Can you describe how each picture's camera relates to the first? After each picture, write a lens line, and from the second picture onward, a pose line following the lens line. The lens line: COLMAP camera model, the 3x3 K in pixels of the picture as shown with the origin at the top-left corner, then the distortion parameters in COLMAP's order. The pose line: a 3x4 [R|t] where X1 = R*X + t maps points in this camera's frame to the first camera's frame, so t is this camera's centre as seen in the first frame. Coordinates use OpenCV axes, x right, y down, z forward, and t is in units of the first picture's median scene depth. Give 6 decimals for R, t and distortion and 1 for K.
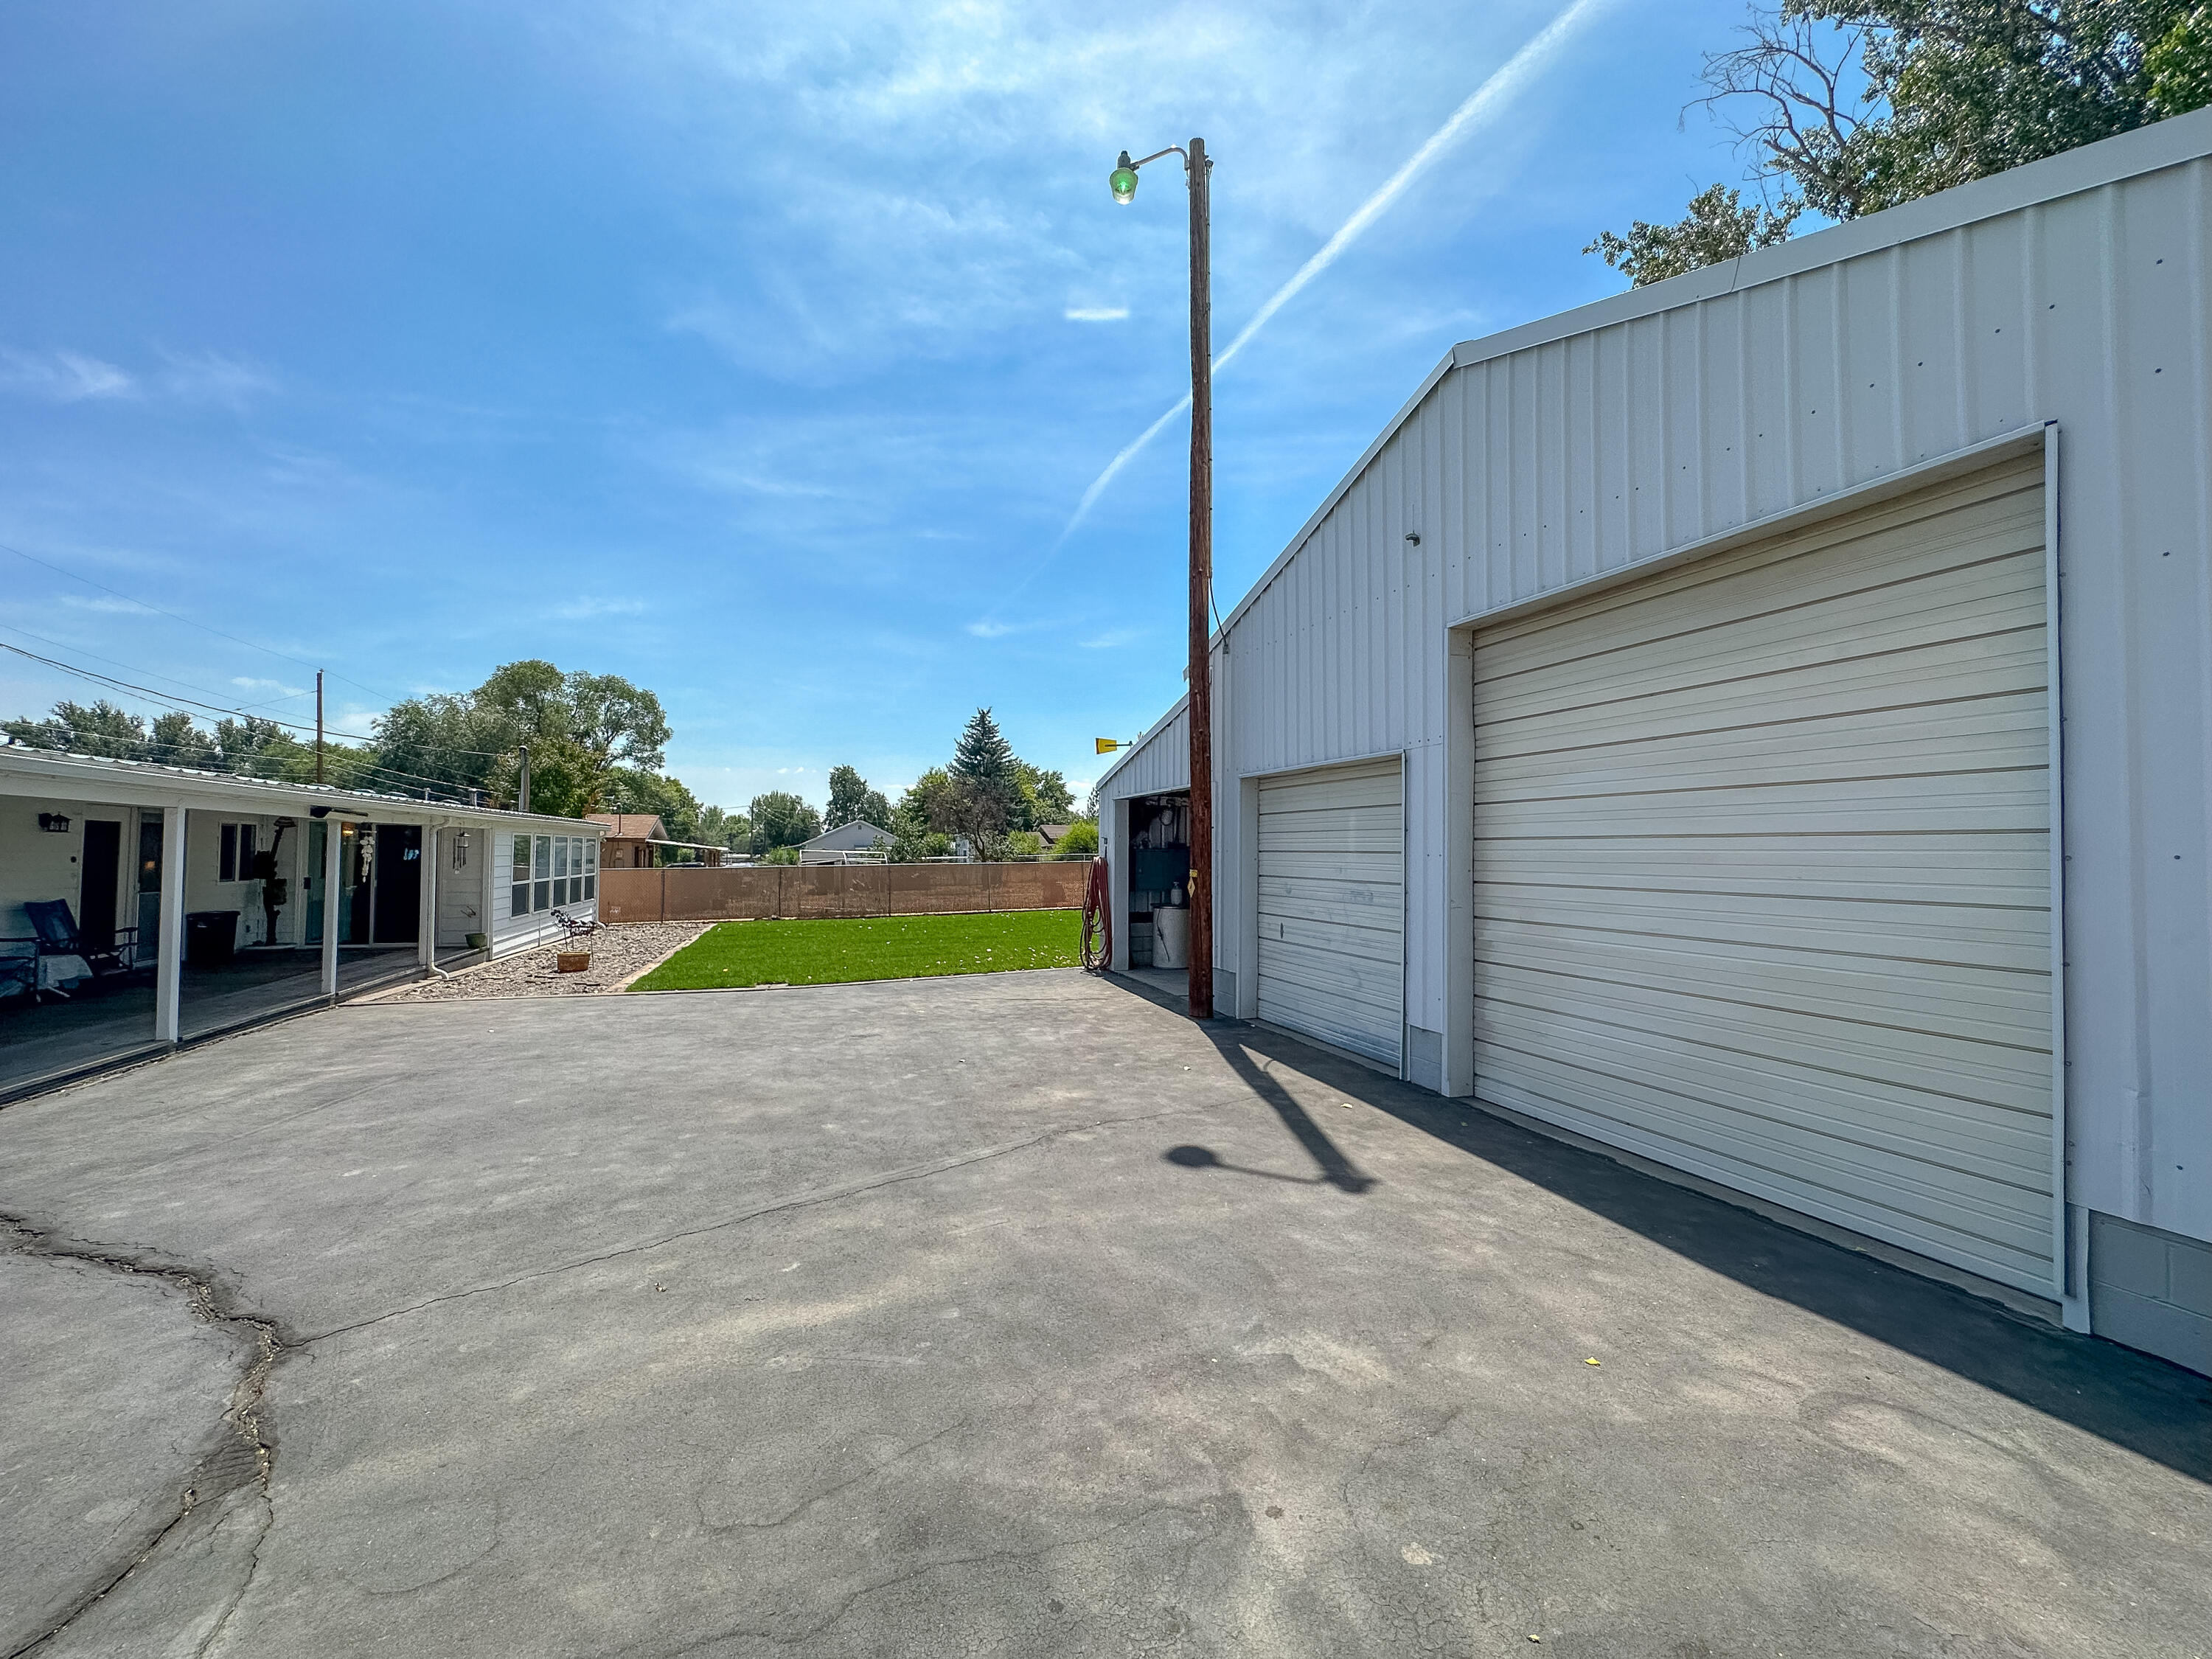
lens RADIAL K [[874.2, 0, 1102.8], [0, 874.2, 820.3], [0, 0, 1]] dist [0.001135, 0.000091]
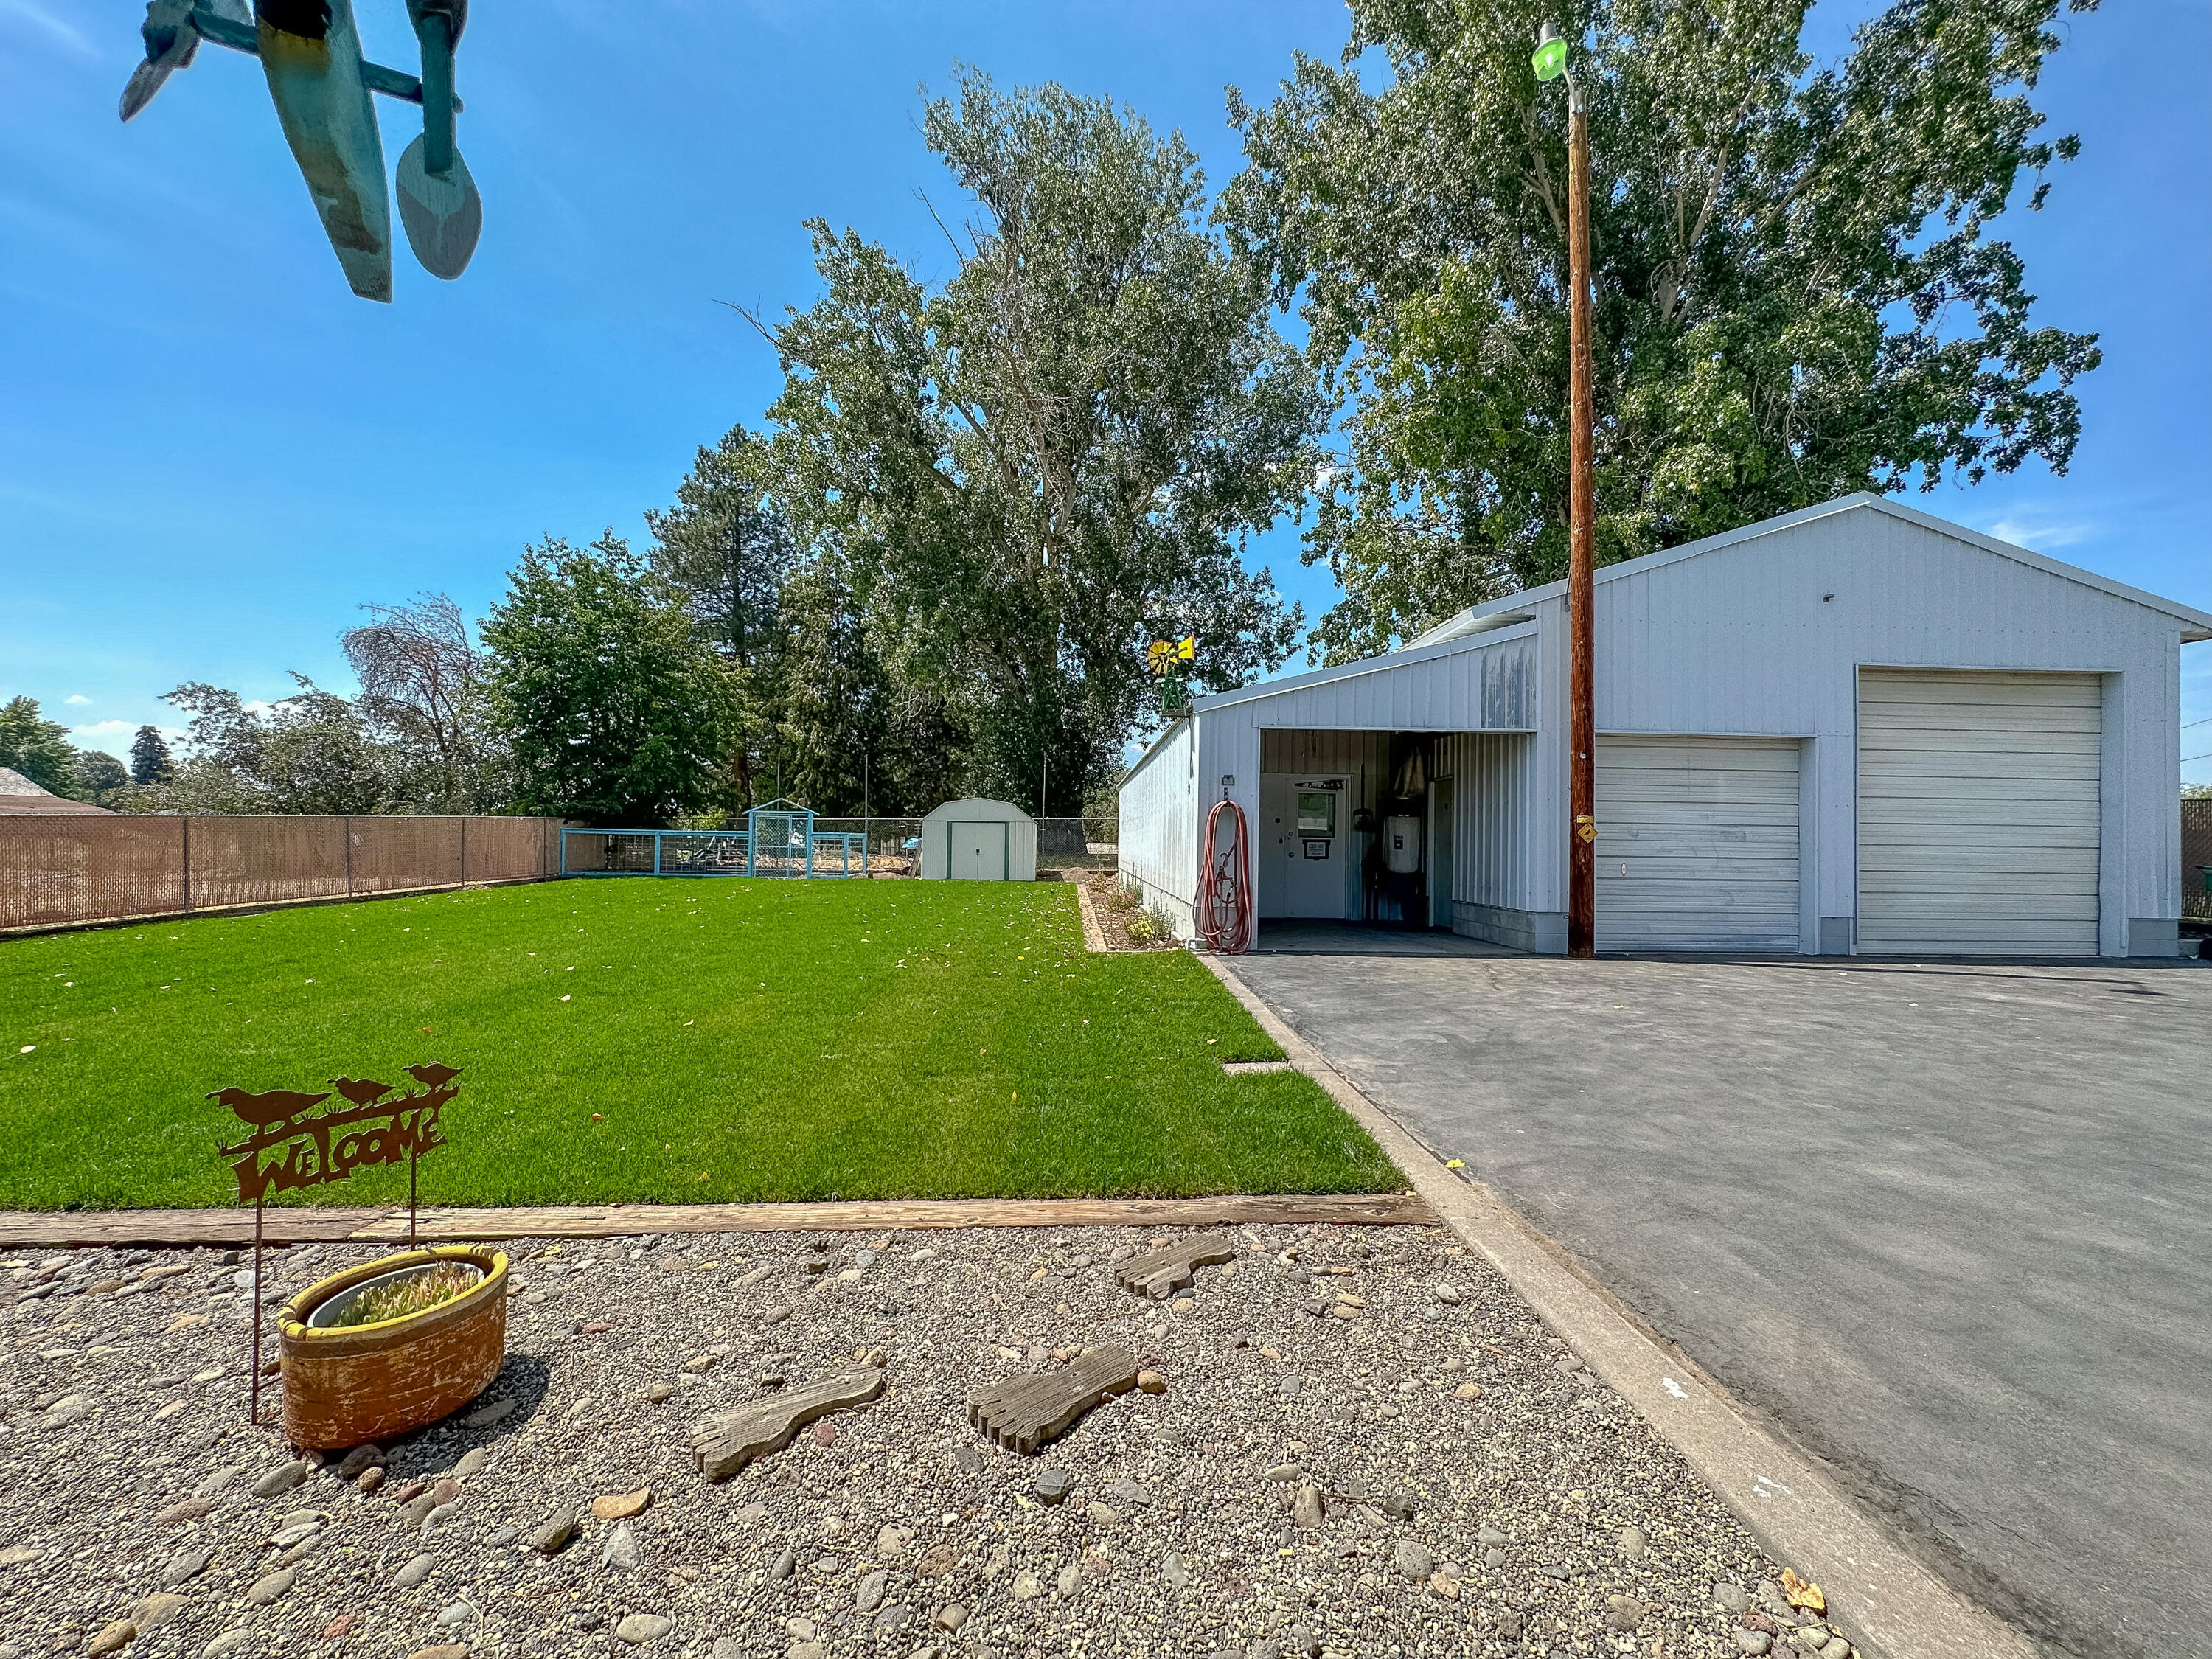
lens RADIAL K [[897.4, 0, 1106.0], [0, 897.4, 829.5], [0, 0, 1]] dist [0.000353, 0.000166]
pose [[0.290004, 0.006878, 0.957001, -1.590761], [-0.046854, 0.998877, 0.007019, 0.136615], [-0.955878, -0.046874, 0.290001, 1.843472]]
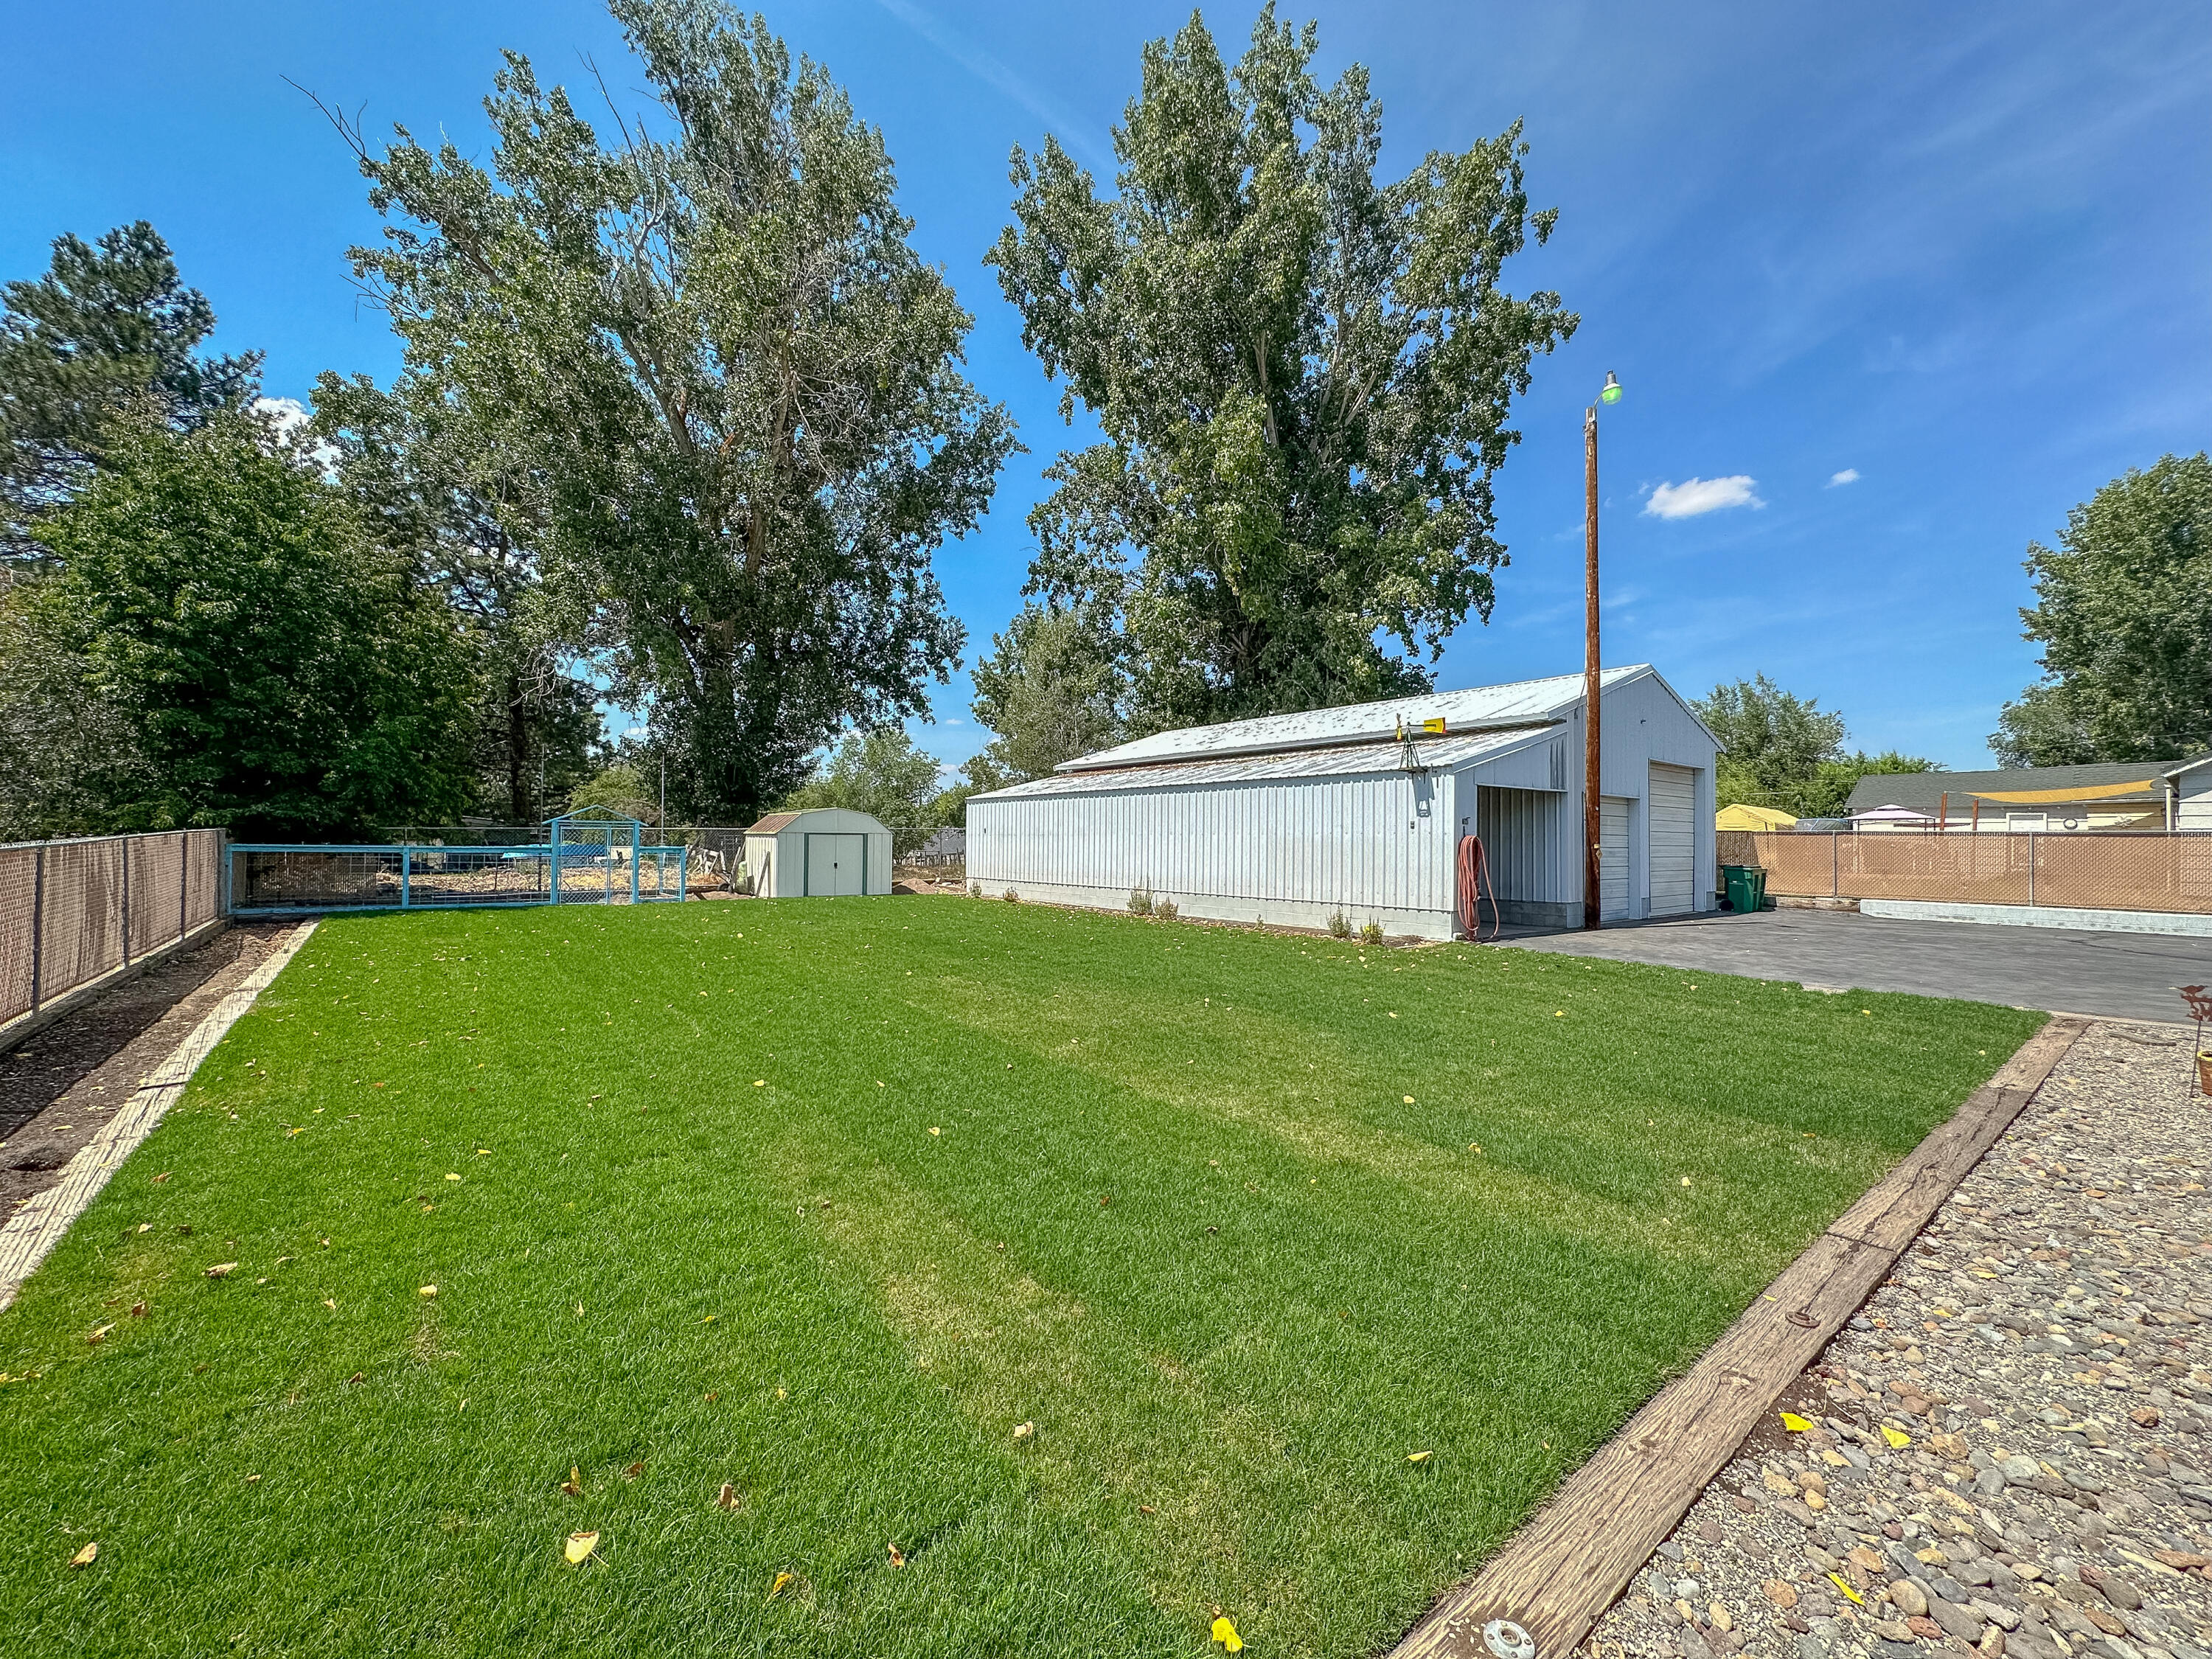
lens RADIAL K [[897.4, 0, 1106.0], [0, 897.4, 829.5], [0, 0, 1]] dist [0.000353, 0.000166]
pose [[-0.337963, 0.002009, 0.941157, -1.815682], [-0.046806, 0.998724, -0.018939, 0.157401], [-0.939995, -0.050453, -0.337438, 3.706395]]
